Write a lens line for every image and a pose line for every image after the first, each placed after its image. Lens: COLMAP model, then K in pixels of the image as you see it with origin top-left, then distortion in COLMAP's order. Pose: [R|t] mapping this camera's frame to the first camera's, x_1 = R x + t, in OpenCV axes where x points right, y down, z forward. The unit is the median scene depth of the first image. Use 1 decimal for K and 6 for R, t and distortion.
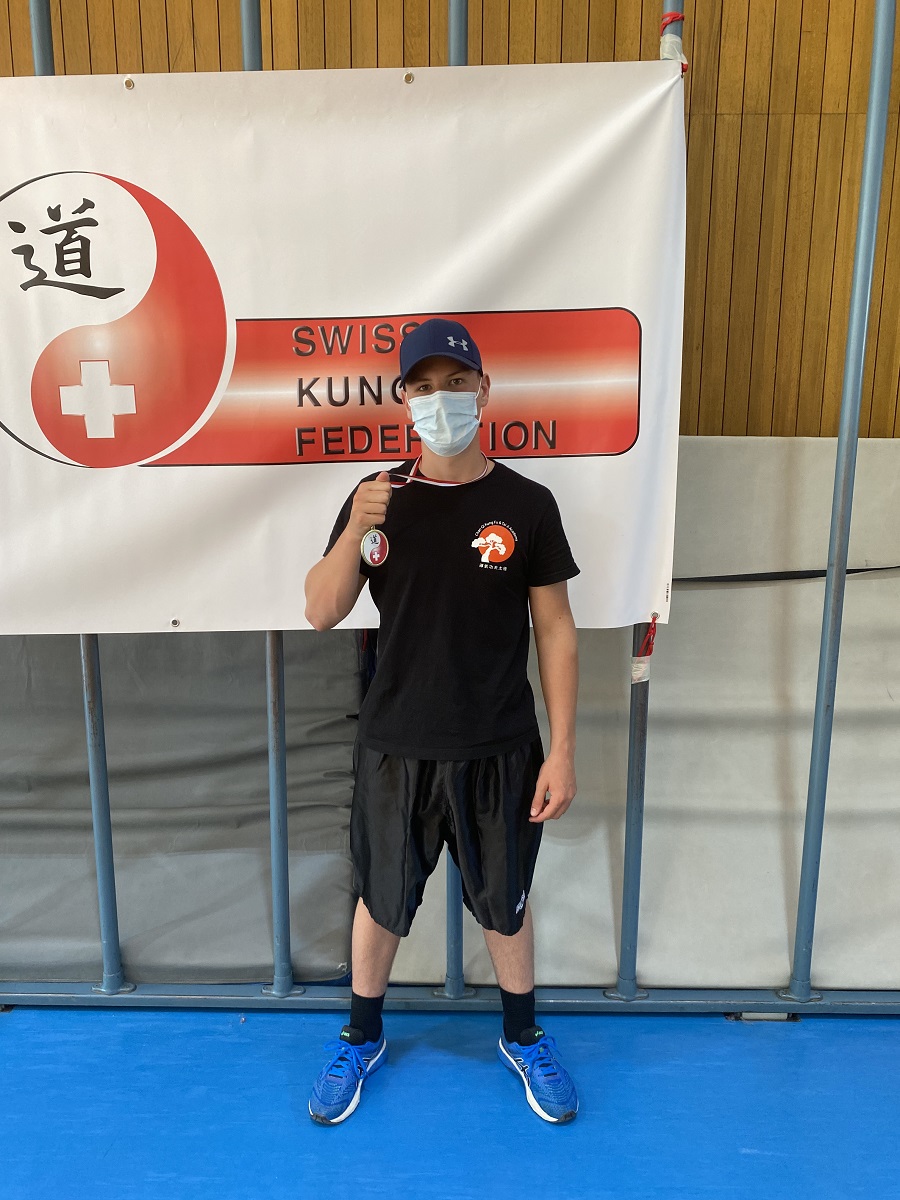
lens RADIAL K [[940.3, 0, 442.8], [0, 940.3, 614.4], [0, 0, 1]] dist [0.009128, -0.012936]
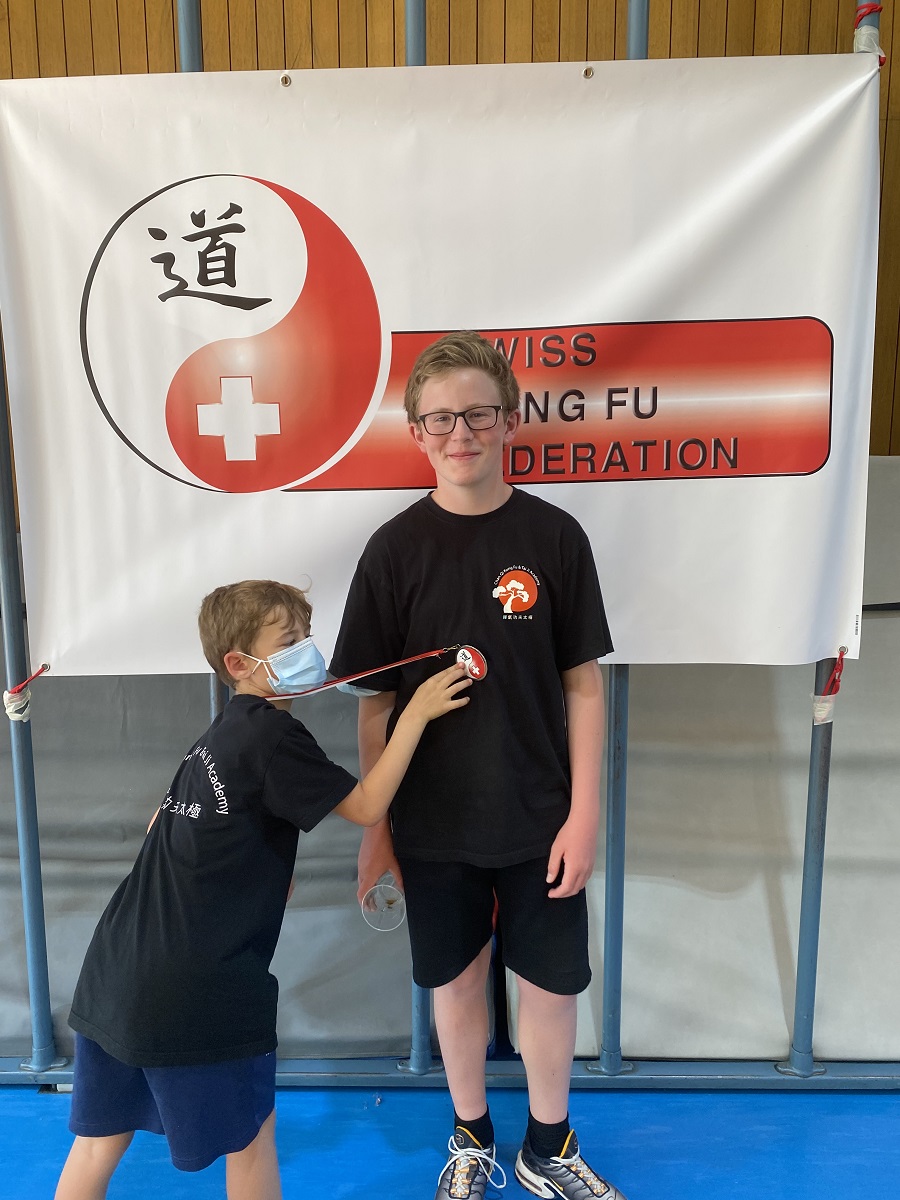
lens RADIAL K [[939.6, 0, 445.6], [0, 939.6, 595.8], [0, 0, 1]] dist [0.016874, -0.026501]
pose [[0.999983, -0.005780, 0.000770, -0.166879], [0.005809, 0.998991, -0.044540, -0.013146], [-0.000511, 0.044544, 0.999007, 0.089412]]
